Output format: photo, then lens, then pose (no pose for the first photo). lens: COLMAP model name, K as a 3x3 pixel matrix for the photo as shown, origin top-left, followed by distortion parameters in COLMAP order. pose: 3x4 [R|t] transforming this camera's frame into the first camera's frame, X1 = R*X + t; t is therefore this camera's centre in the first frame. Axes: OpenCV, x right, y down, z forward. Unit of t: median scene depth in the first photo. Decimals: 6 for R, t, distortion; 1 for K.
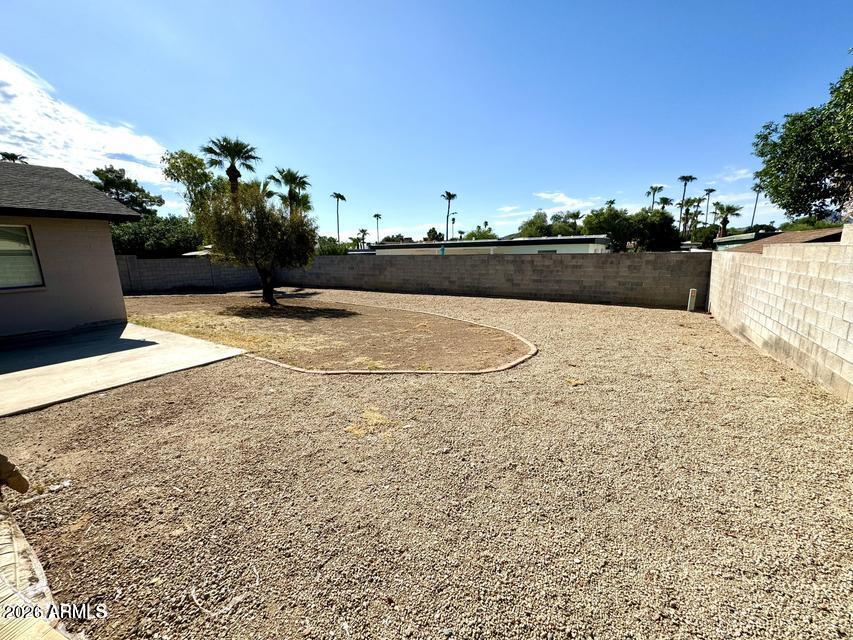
lens RADIAL K [[340.0, 0, 422.6], [0, 340.0, 324.0], [0, 0, 1]] dist [-0.009007, 0.001106]
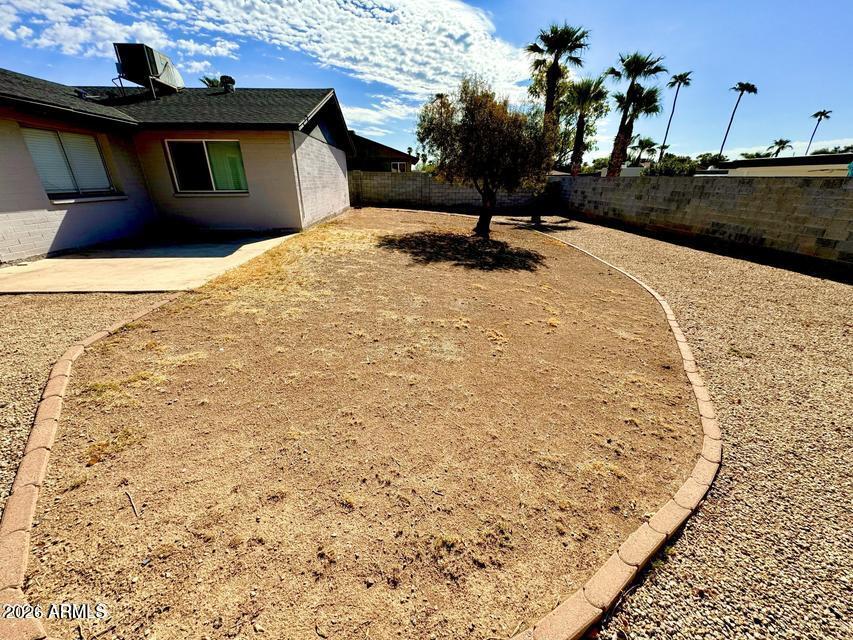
lens RADIAL K [[340.0, 0, 428.4], [0, 340.0, 319.0], [0, 0, 1]] dist [-0.009007, 0.001106]
pose [[0.579236, 0.327980, -0.746267, 0.099475], [-0.178399, 0.944297, 0.276544, -0.040330], [0.795399, -0.027051, 0.605482, 0.221253]]
